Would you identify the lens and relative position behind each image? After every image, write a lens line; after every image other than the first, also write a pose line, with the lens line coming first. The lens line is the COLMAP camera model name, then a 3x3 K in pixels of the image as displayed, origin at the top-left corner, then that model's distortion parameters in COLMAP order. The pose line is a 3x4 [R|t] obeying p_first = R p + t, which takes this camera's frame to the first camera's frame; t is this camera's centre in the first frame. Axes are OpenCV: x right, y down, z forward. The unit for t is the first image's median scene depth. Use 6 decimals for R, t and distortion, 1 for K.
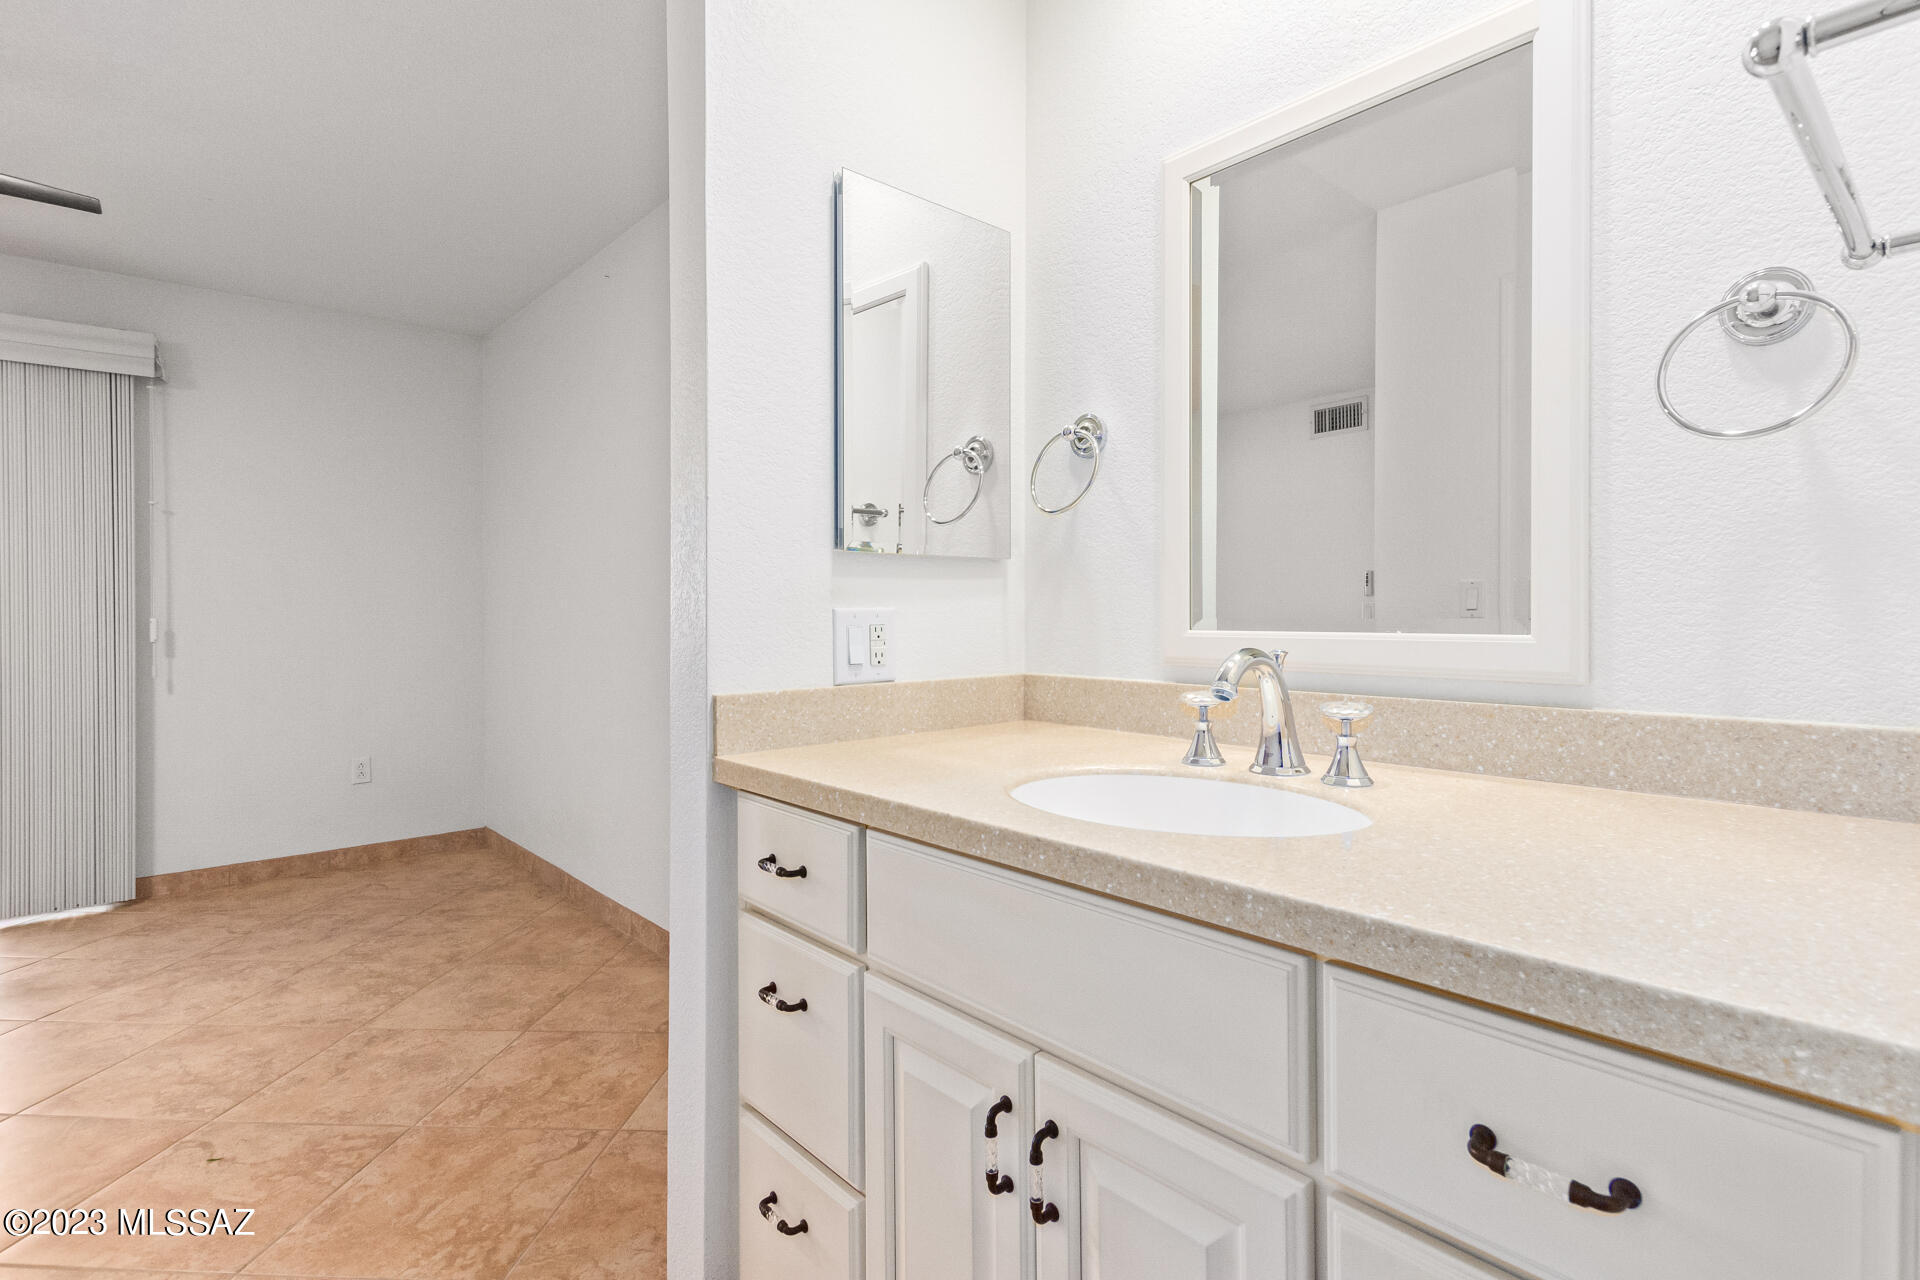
lens RADIAL K [[923.5, 0, 959.2], [0, 923.5, 609.0], [0, 0, 1]] dist [-0.001198, -0.001326]
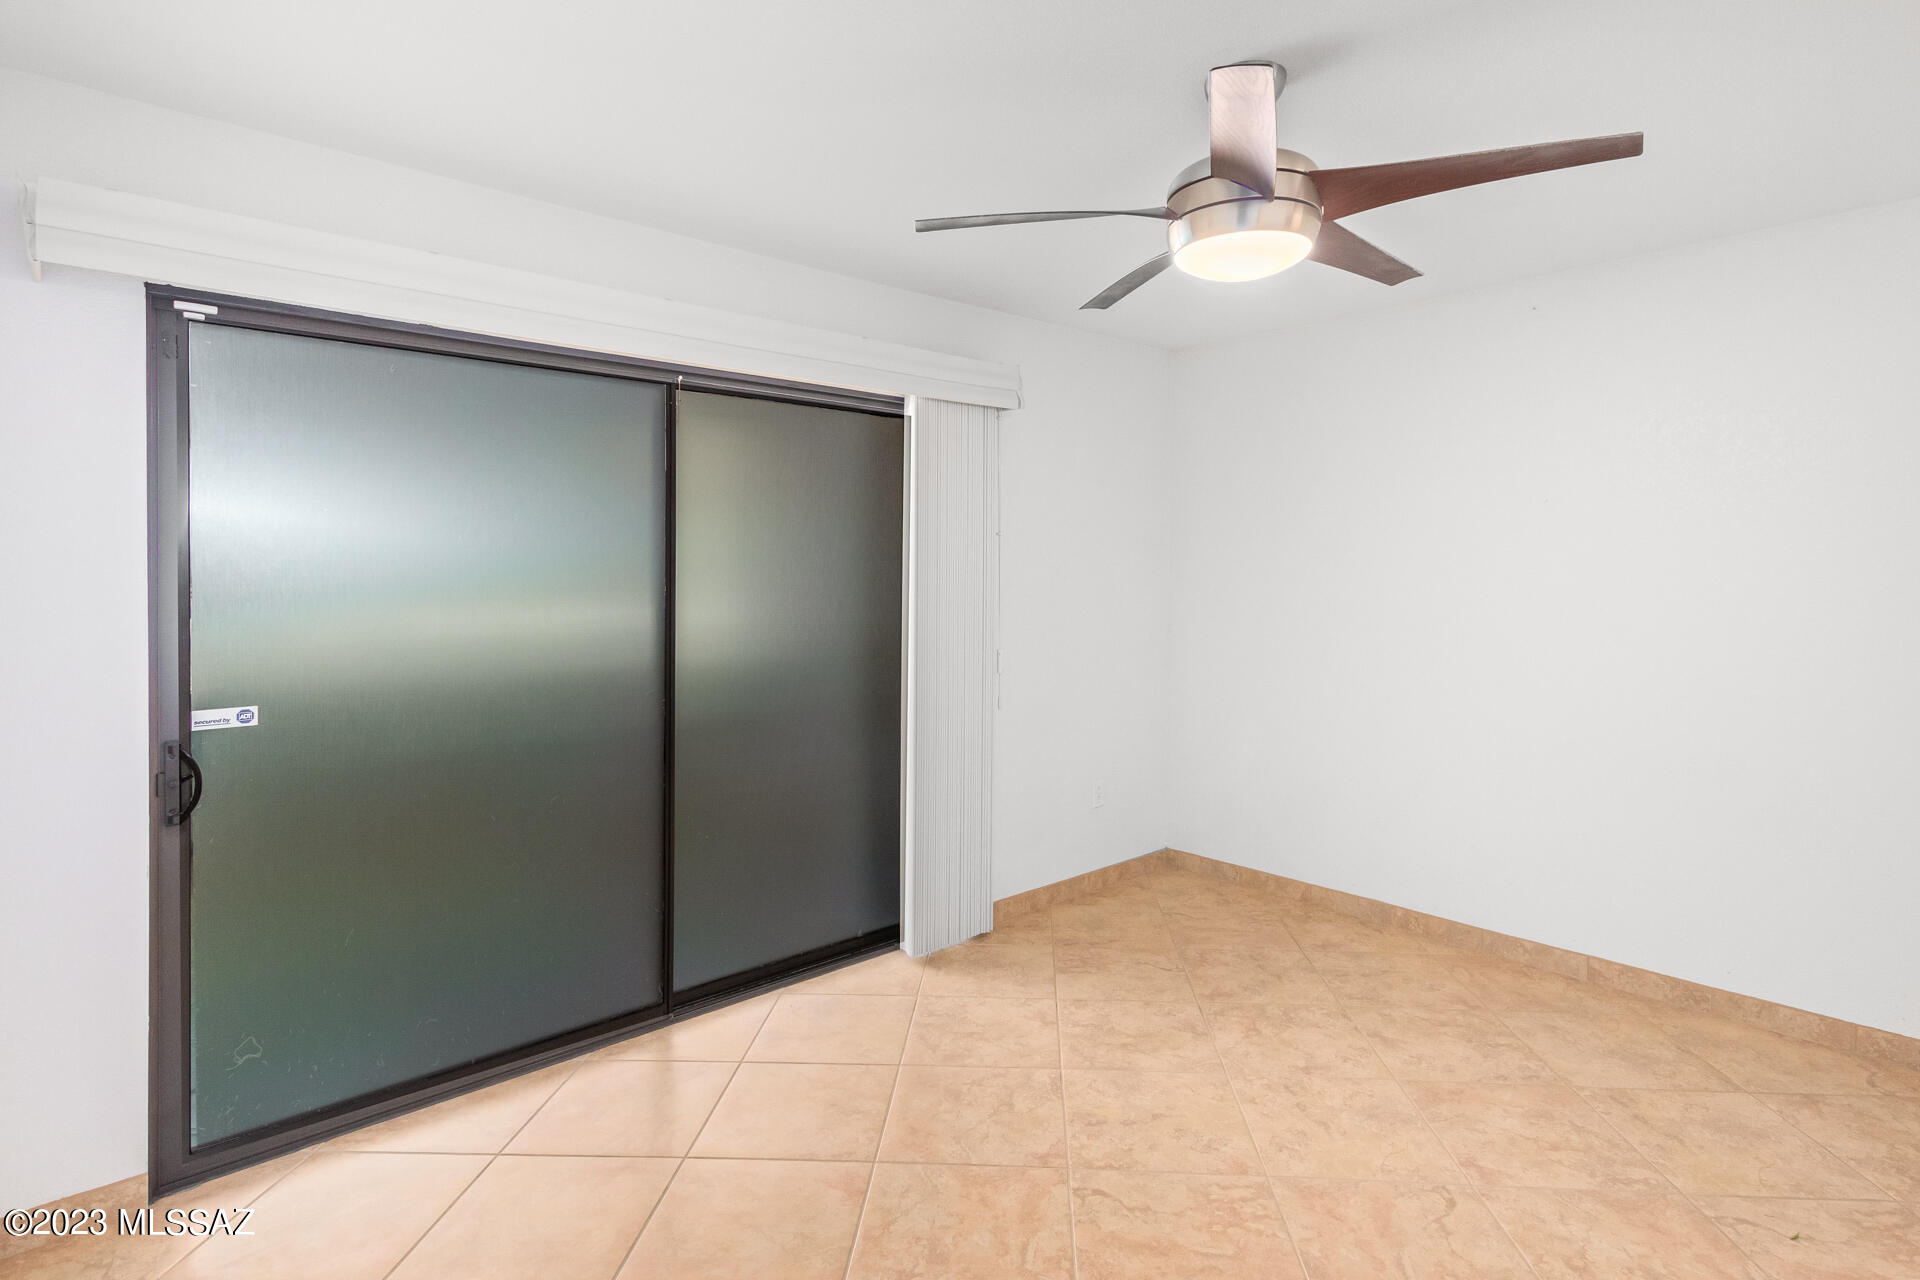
lens RADIAL K [[956.4, 0, 968.2], [0, 956.4, 590.7], [0, 0, 1]] dist [0.016552, -0.006654]
pose [[0.999779, 0.002937, -0.020840, -1.121064], [-0.002640, 0.999895, 0.014279, -0.087386], [0.020880, -0.014221, 0.999681, -0.051087]]
